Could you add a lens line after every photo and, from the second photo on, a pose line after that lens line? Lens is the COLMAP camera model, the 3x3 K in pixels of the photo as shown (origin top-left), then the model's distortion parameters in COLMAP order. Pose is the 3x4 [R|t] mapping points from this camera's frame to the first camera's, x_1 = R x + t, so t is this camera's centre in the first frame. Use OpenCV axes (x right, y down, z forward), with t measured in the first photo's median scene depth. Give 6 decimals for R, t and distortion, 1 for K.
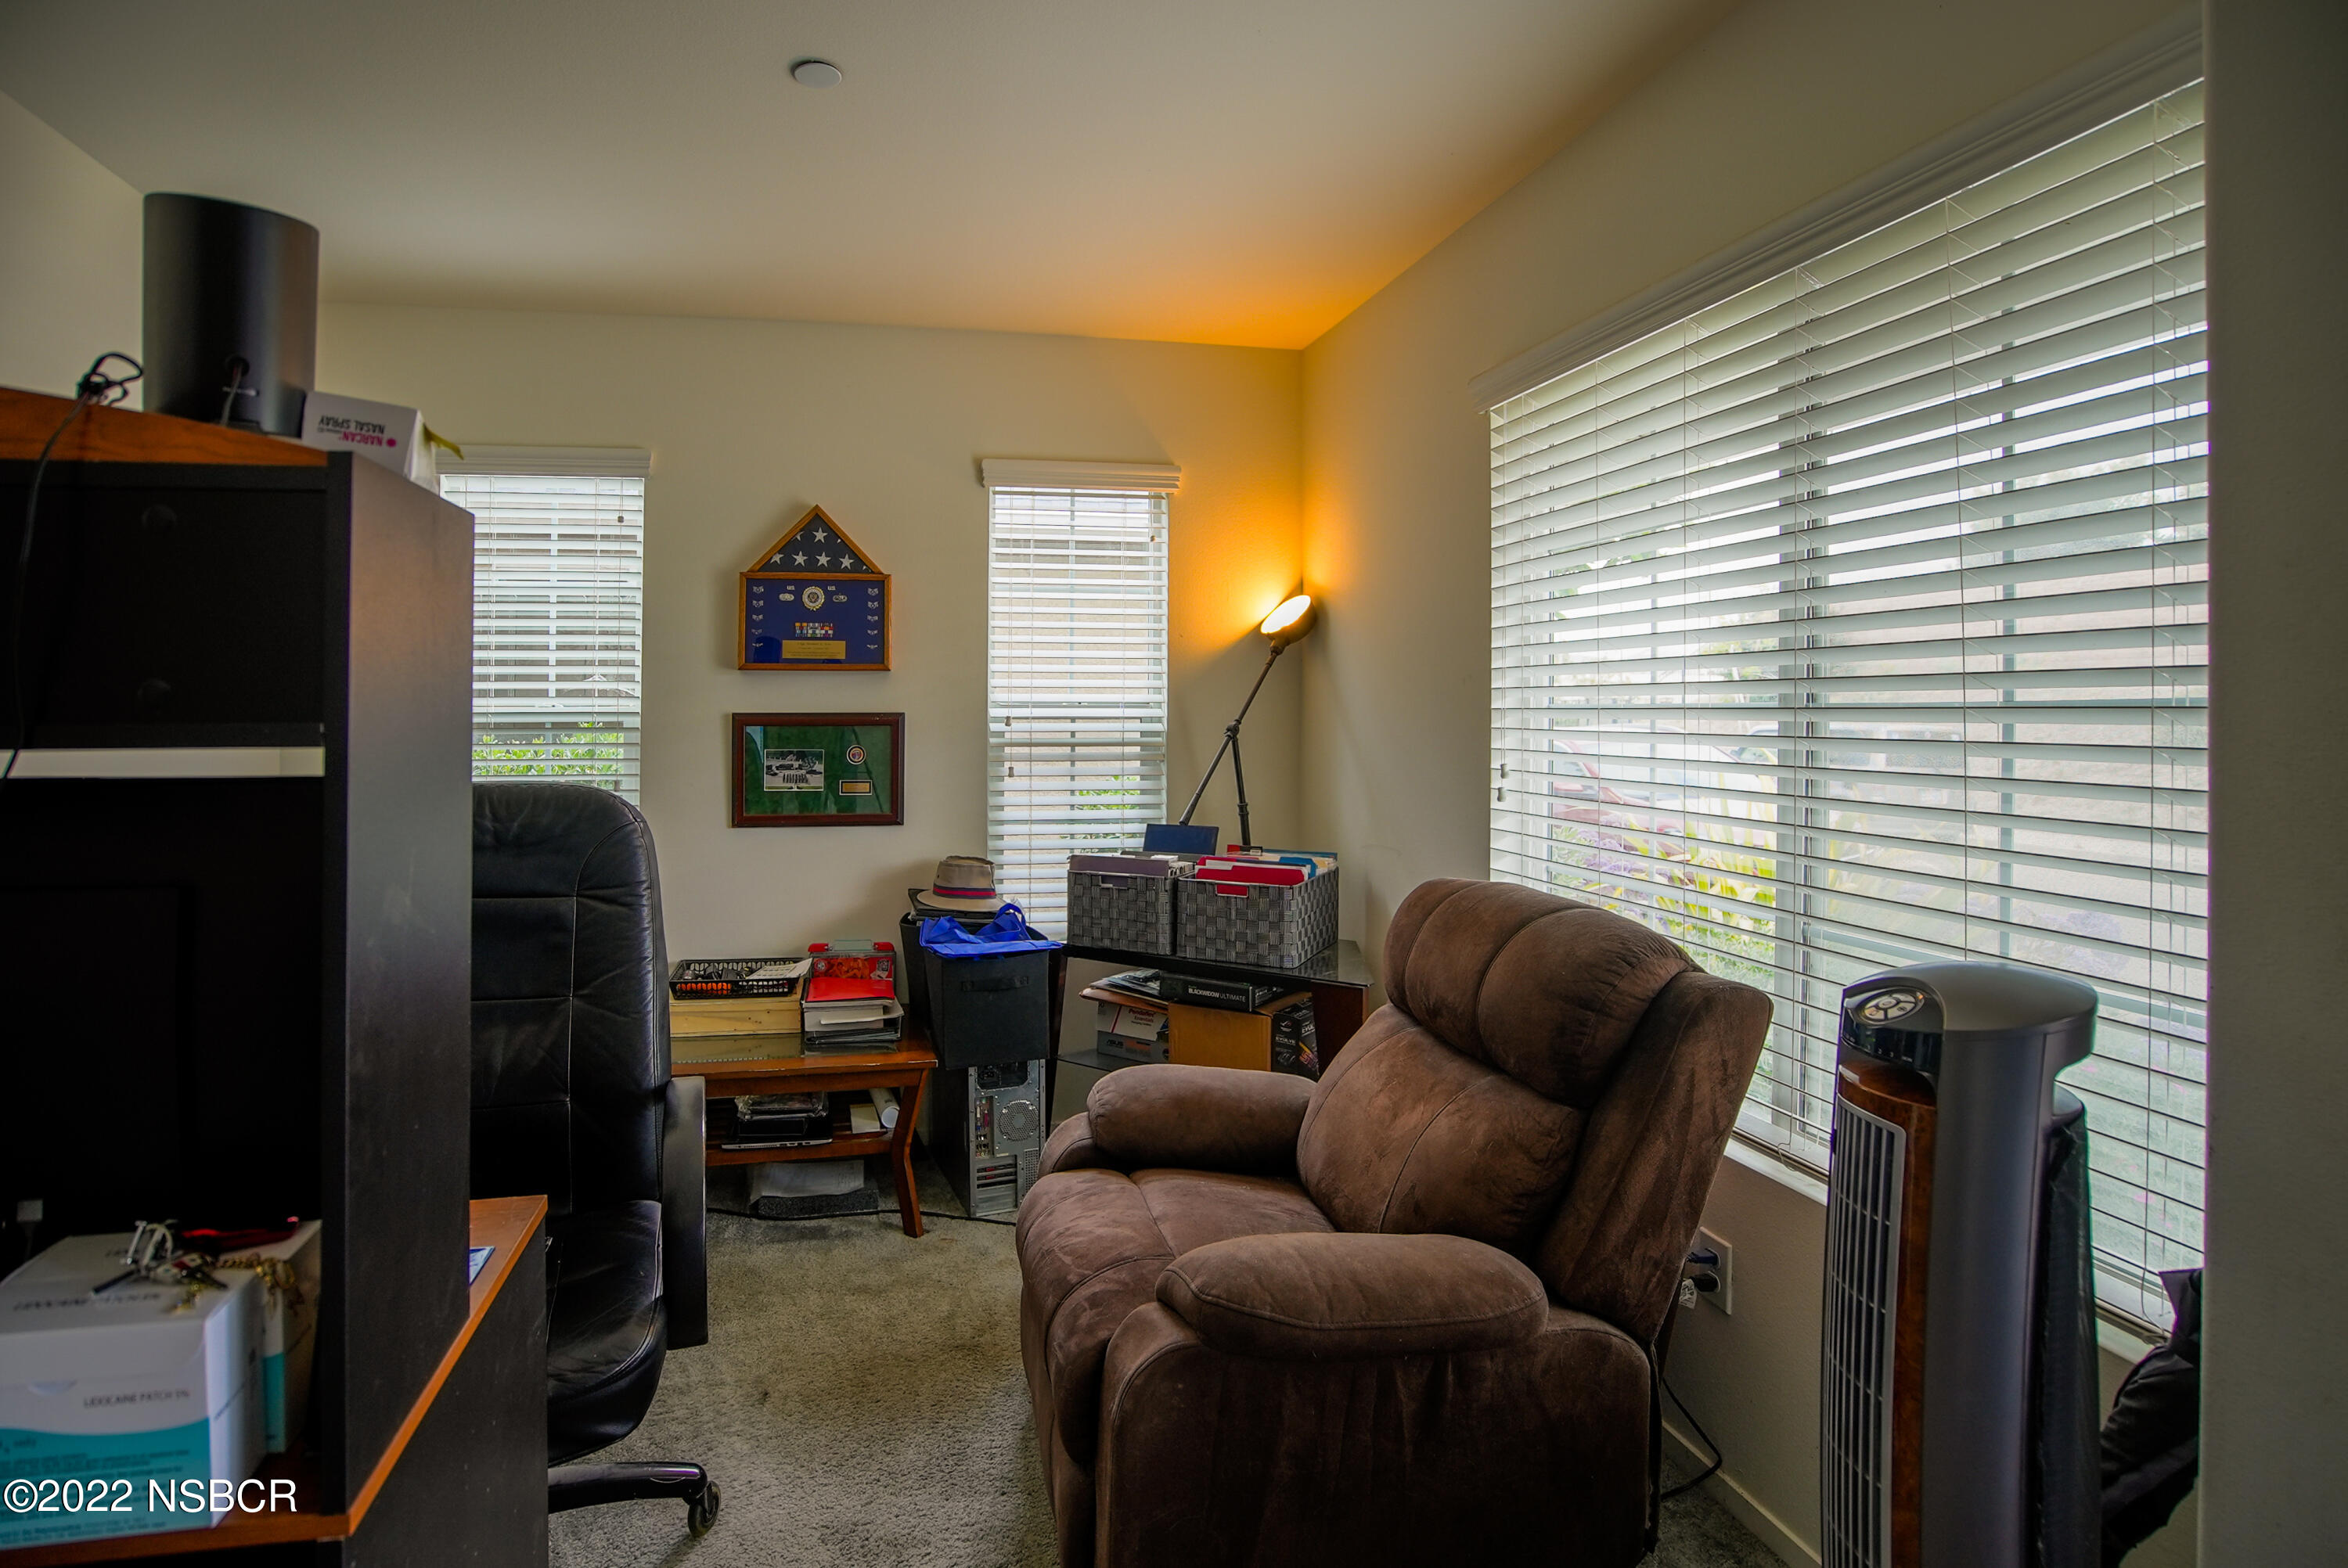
lens RADIAL K [[1148.9, 0, 1153.8], [0, 1148.9, 723.5], [0, 0, 1]] dist [-0.069875, 0.032444]
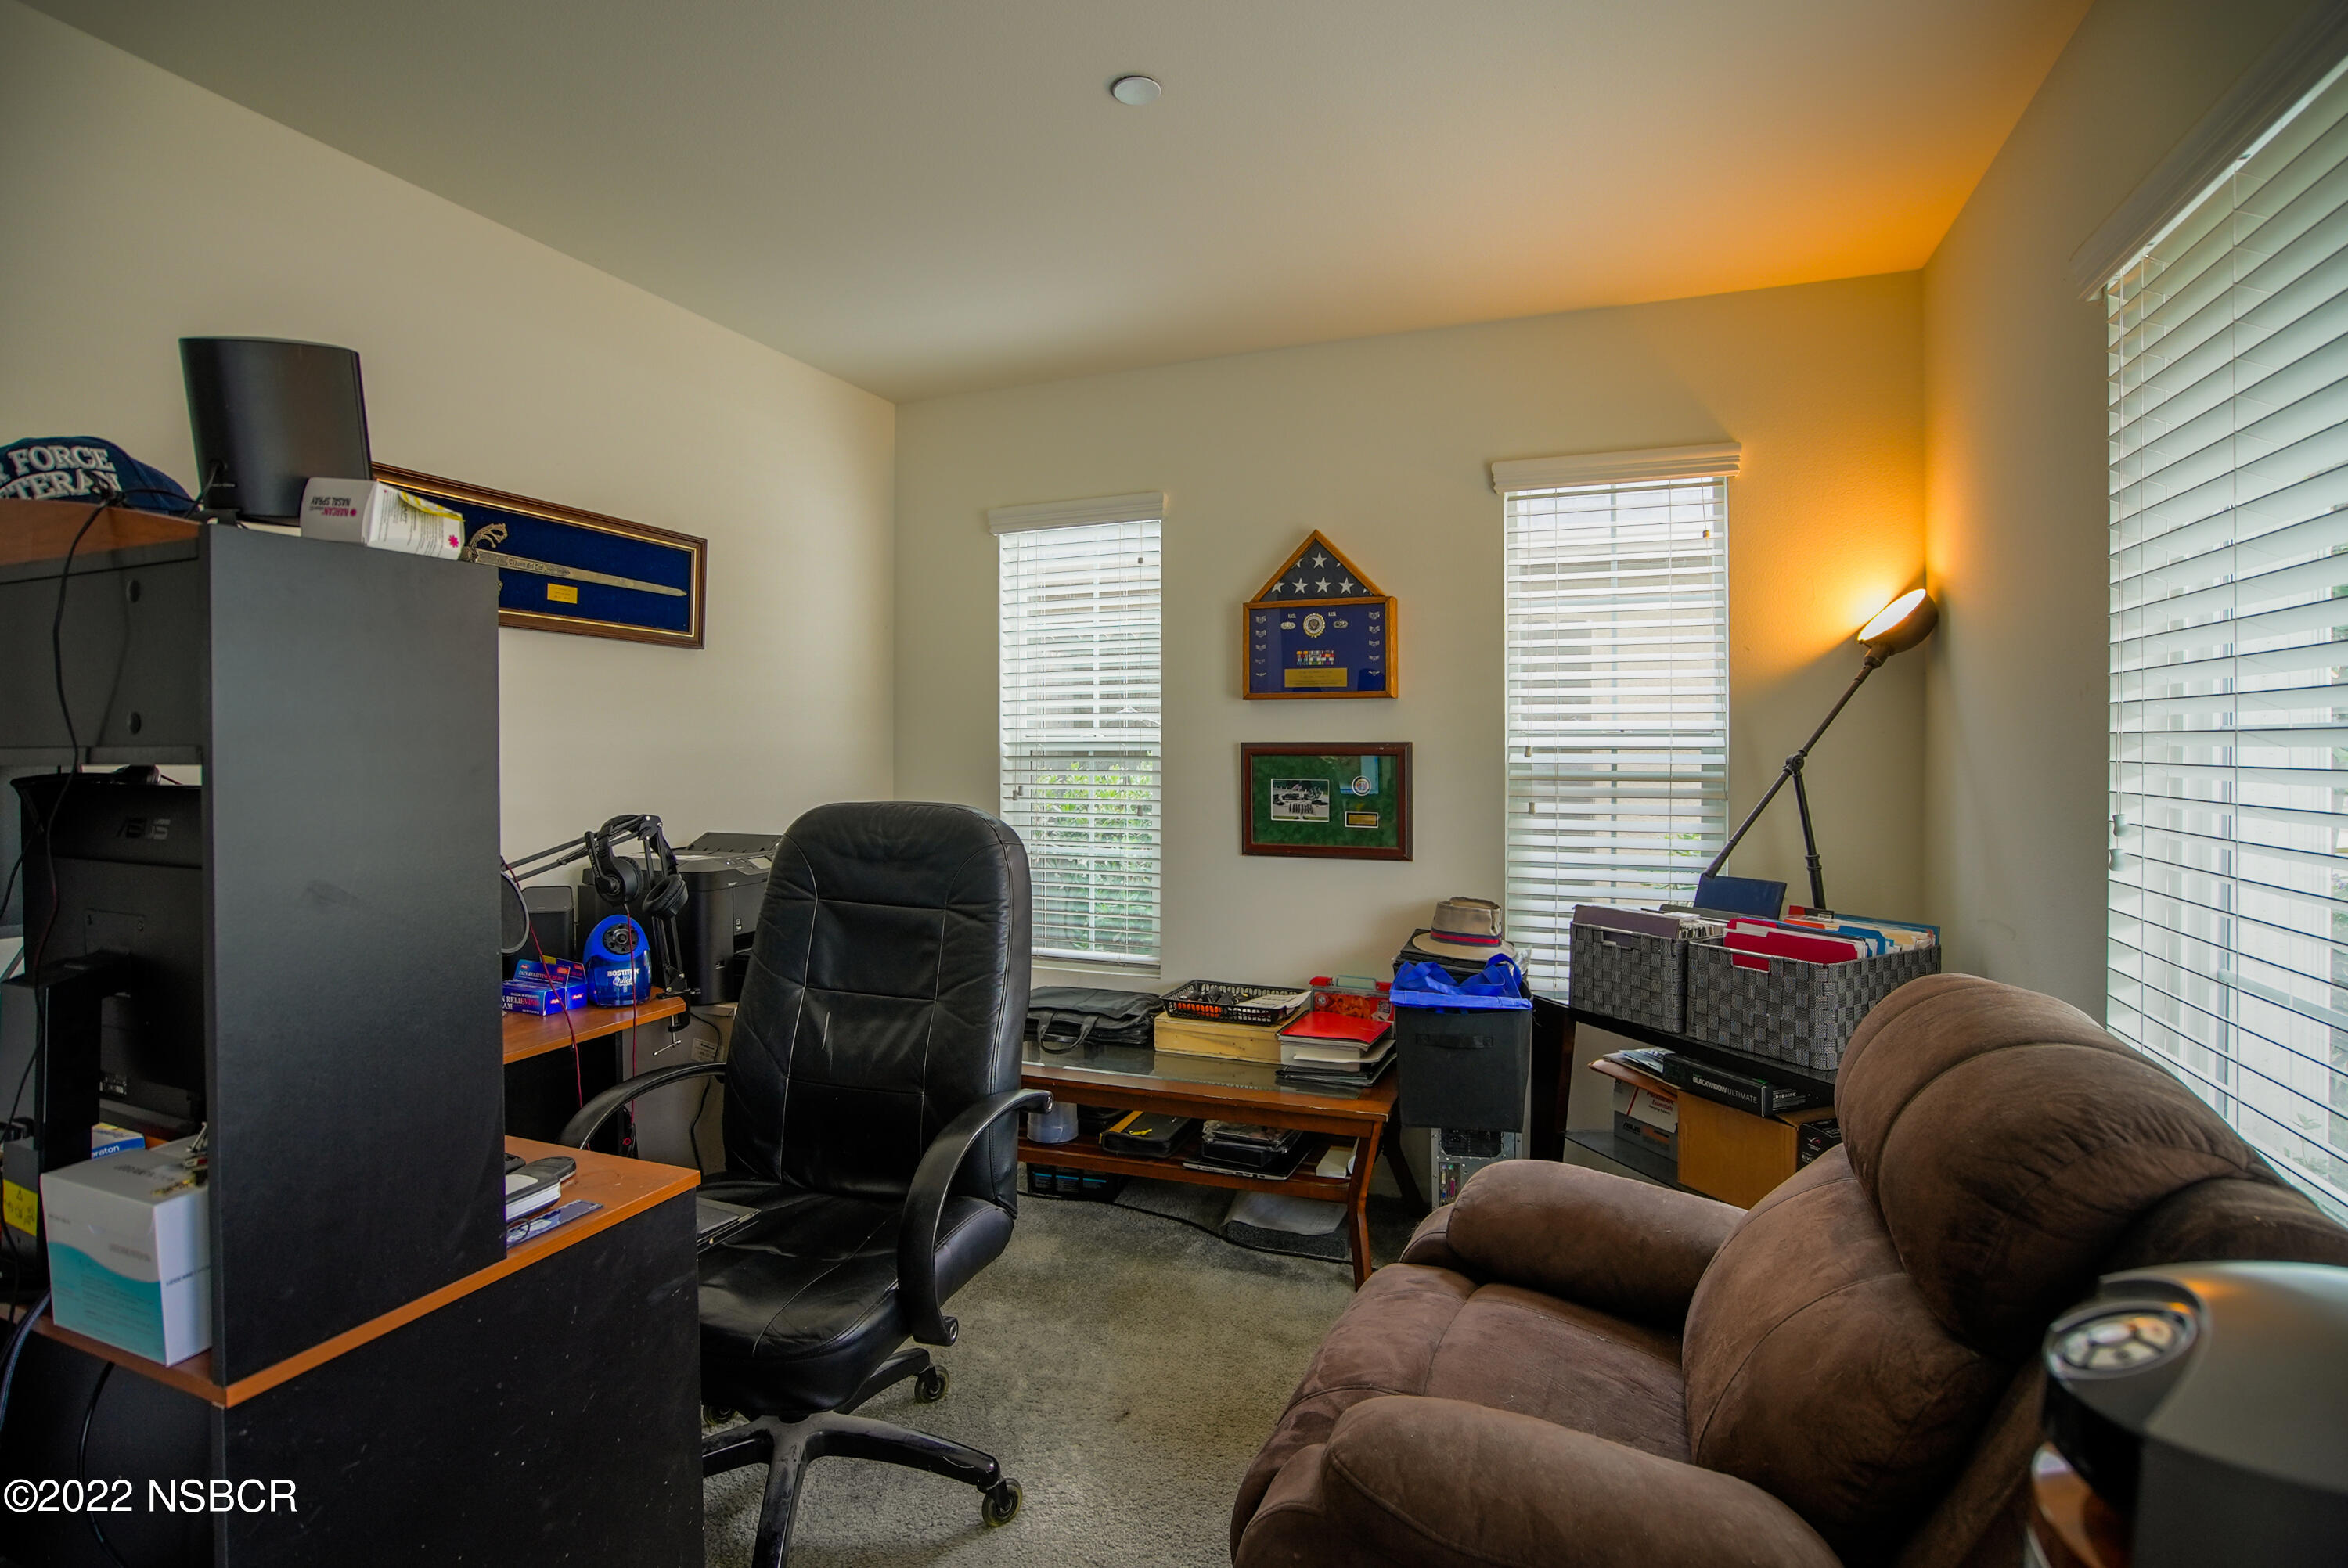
lens RADIAL K [[1160.3, 0, 1176.0], [0, 1160.3, 768.6], [0, 0, 1]] dist [-0.071622, 0.033861]
pose [[0.835268, 0.010487, -0.549743, 0.154705], [-0.004410, 0.999914, 0.012373, 0.001629], [0.549825, -0.007910, 0.835242, 0.104645]]
